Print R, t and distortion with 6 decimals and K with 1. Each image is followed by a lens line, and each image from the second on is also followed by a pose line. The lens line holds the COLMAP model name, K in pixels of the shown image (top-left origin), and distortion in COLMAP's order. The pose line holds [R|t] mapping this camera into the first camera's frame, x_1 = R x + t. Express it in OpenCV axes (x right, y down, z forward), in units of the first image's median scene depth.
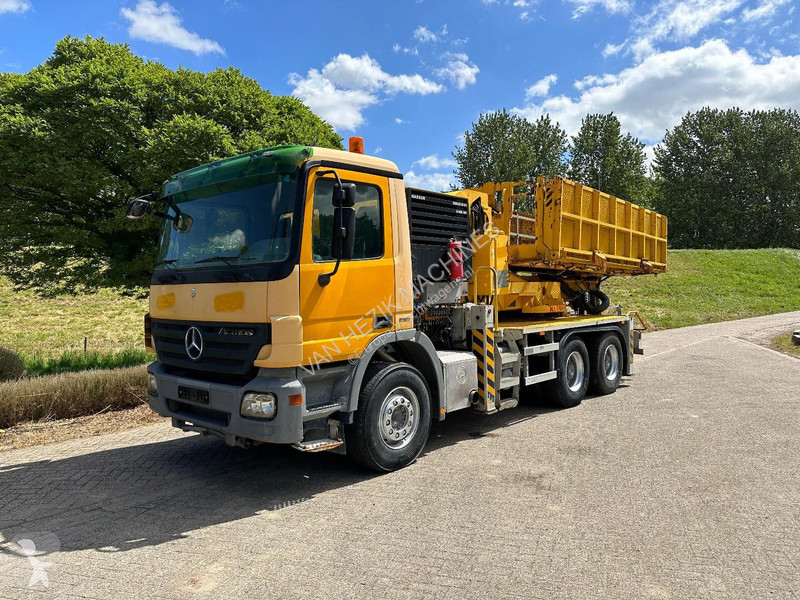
lens RADIAL K [[568.4, 0, 398.1], [0, 568.4, 298.0], [0, 0, 1]] dist [0.049250, -0.062493]
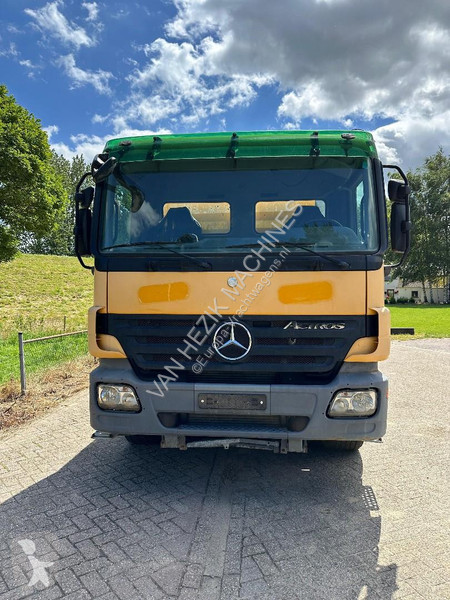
lens RADIAL K [[426.3, 0, 227.5], [0, 426.3, 300.3], [0, 0, 1]] dist [0.049250, -0.062493]
pose [[0.796323, 0.005106, 0.604849, -0.783470], [-0.006205, 0.999981, -0.000273, 0.019501], [-0.604839, -0.003536, 0.796340, 0.526557]]
